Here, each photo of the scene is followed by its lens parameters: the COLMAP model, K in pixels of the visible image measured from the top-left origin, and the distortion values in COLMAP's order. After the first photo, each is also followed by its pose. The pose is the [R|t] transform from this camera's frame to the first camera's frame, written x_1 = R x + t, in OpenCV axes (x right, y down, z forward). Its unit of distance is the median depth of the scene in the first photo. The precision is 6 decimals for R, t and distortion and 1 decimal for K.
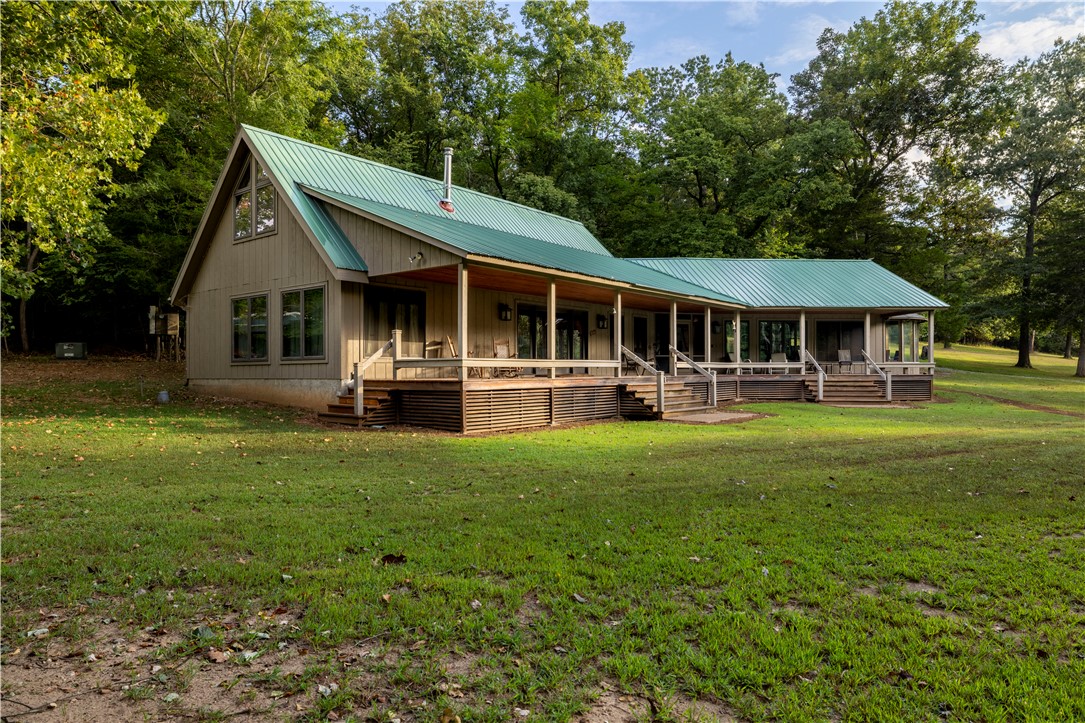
lens RADIAL K [[686.9, 0, 542.5], [0, 686.9, 361.5], [0, 0, 1]] dist [-0.003167, 0.000311]
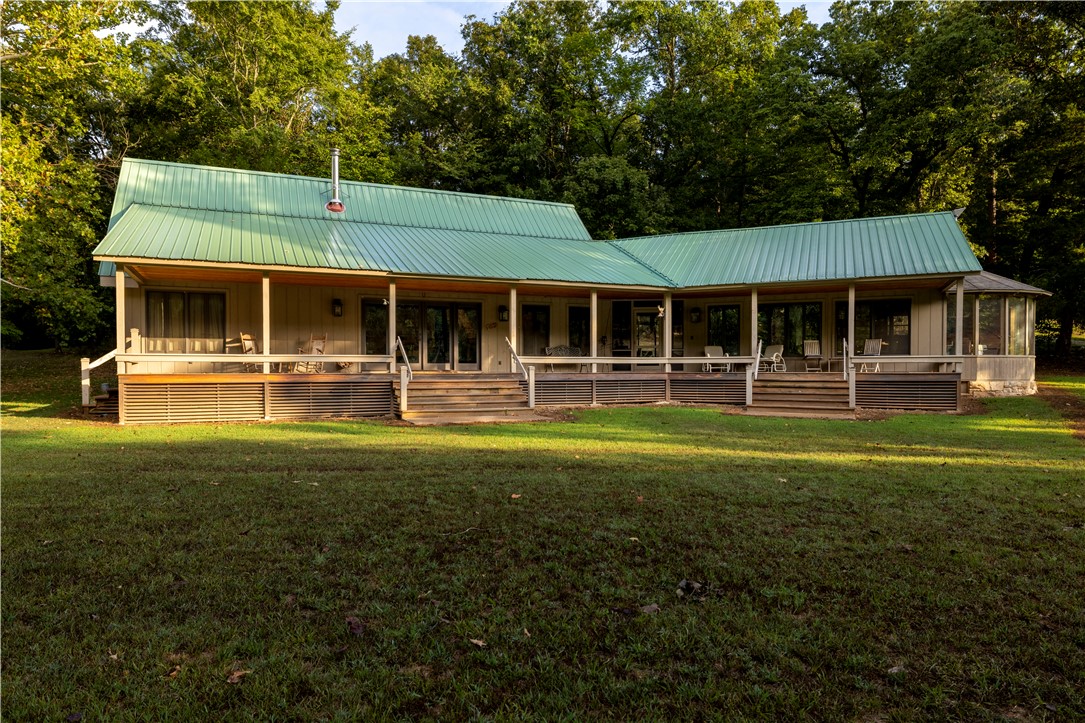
lens RADIAL K [[701.4, 0, 542.5], [0, 701.4, 361.5], [0, 0, 1]] dist [0.001740, 0.000398]
pose [[0.879217, -0.004674, -0.476399, 0.554614], [0.004774, 0.999988, -0.001001, 0.006703], [0.476398, -0.001394, 0.879229, 0.201445]]
